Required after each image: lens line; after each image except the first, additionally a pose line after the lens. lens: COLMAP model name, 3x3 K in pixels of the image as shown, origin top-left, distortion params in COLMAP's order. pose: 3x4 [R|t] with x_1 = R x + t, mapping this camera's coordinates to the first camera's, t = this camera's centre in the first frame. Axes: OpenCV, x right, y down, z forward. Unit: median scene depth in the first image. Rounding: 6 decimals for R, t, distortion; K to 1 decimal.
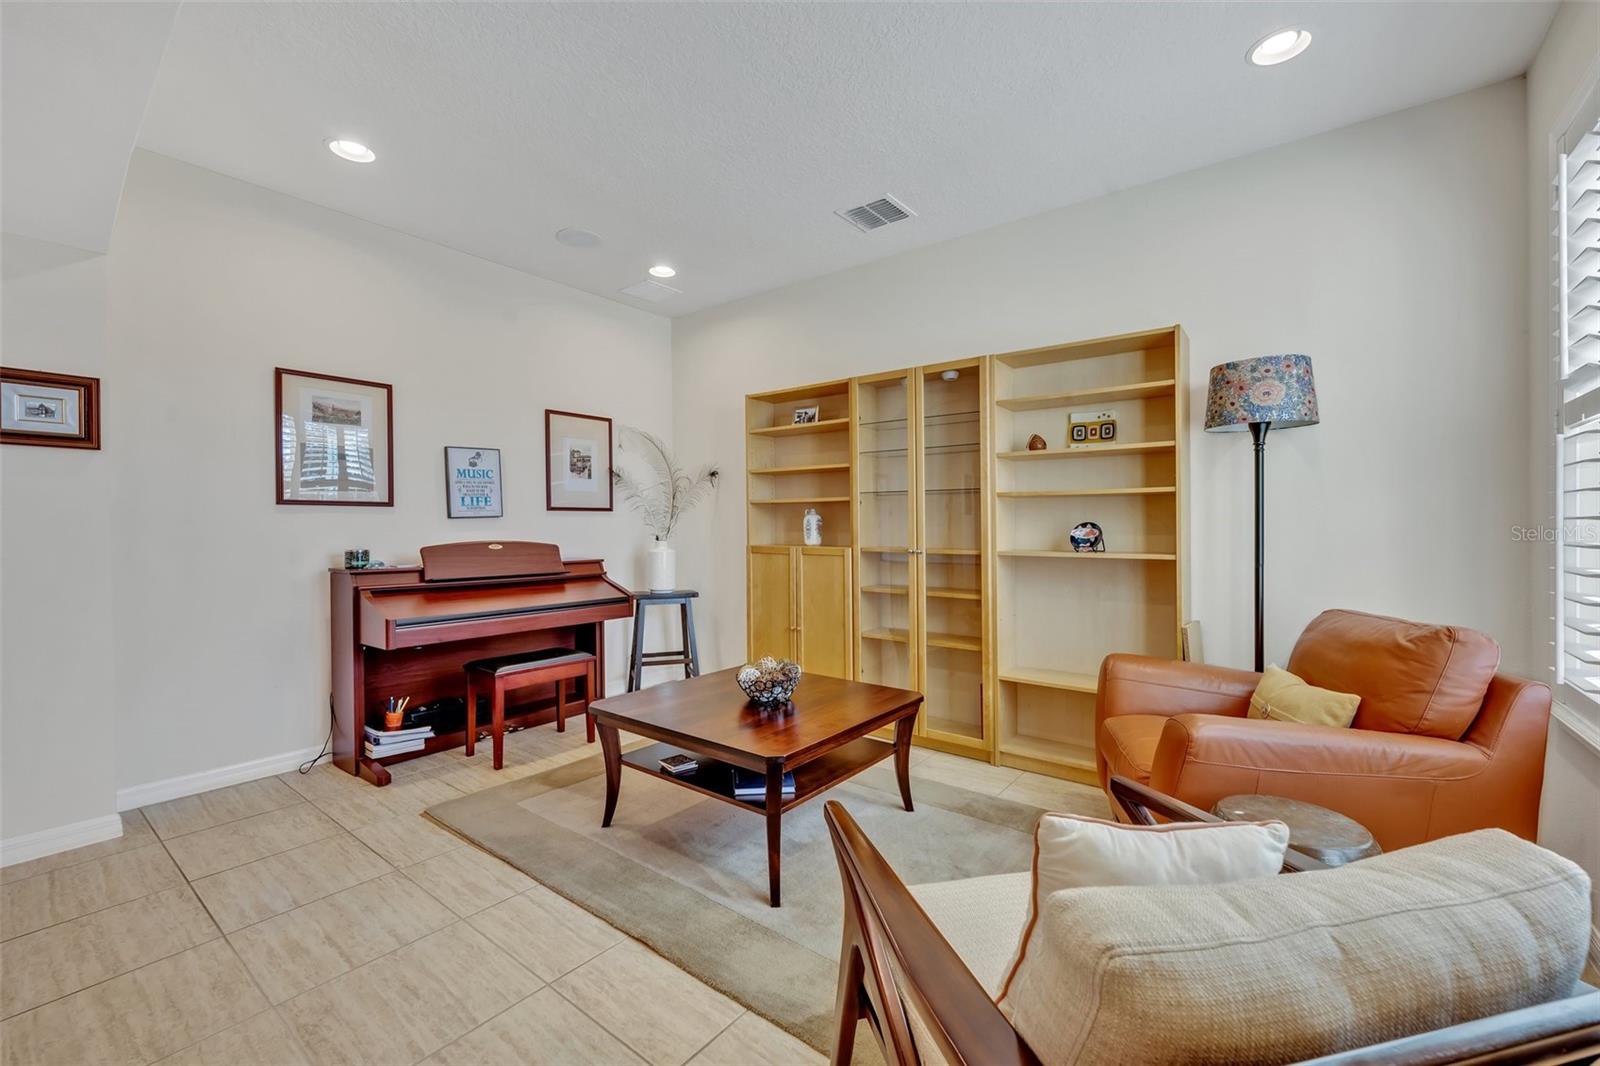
lens RADIAL K [[648.1, 0, 799.7], [0, 648.1, 526.9], [0, 0, 1]] dist [-0.003138, 0.000302]
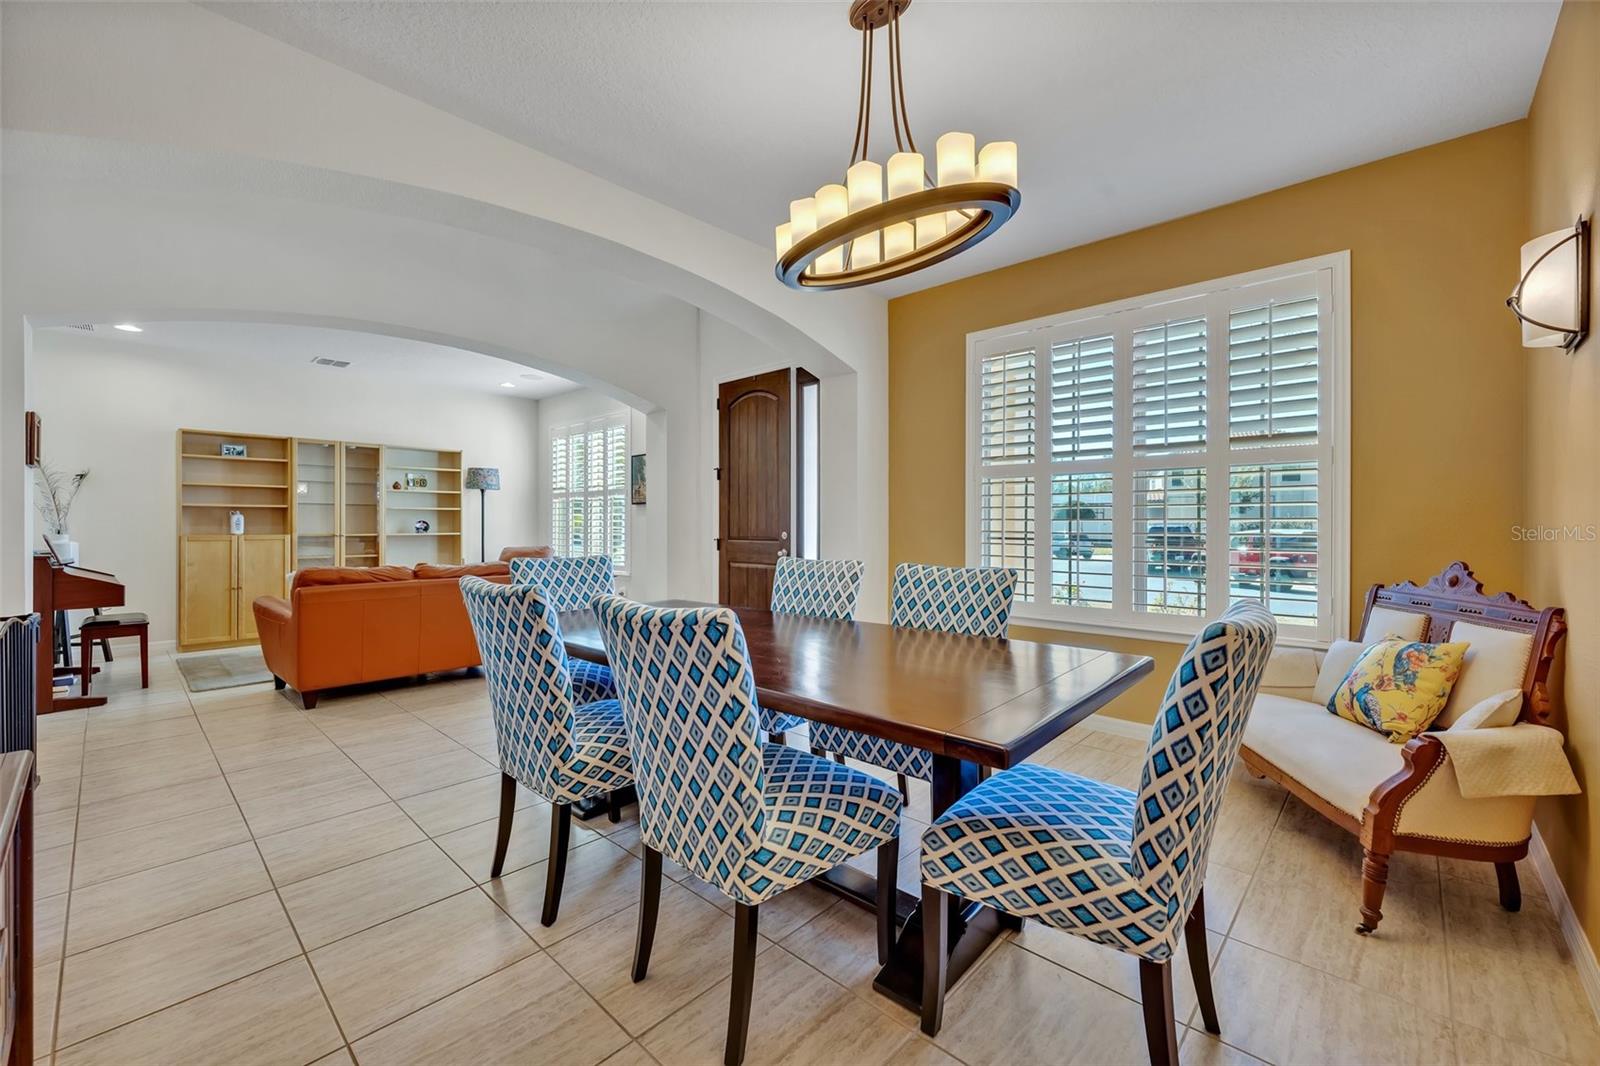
lens RADIAL K [[648.1, 0, 798.5], [0, 648.1, 525.4], [0, 0, 1]] dist [-0.003138, 0.000302]
pose [[0.090846, -0.000065, 0.995865, -1.735117], [0.003874, 0.999992, -0.000288, 0.014533], [-0.995857, 0.003884, 0.090846, -0.590223]]
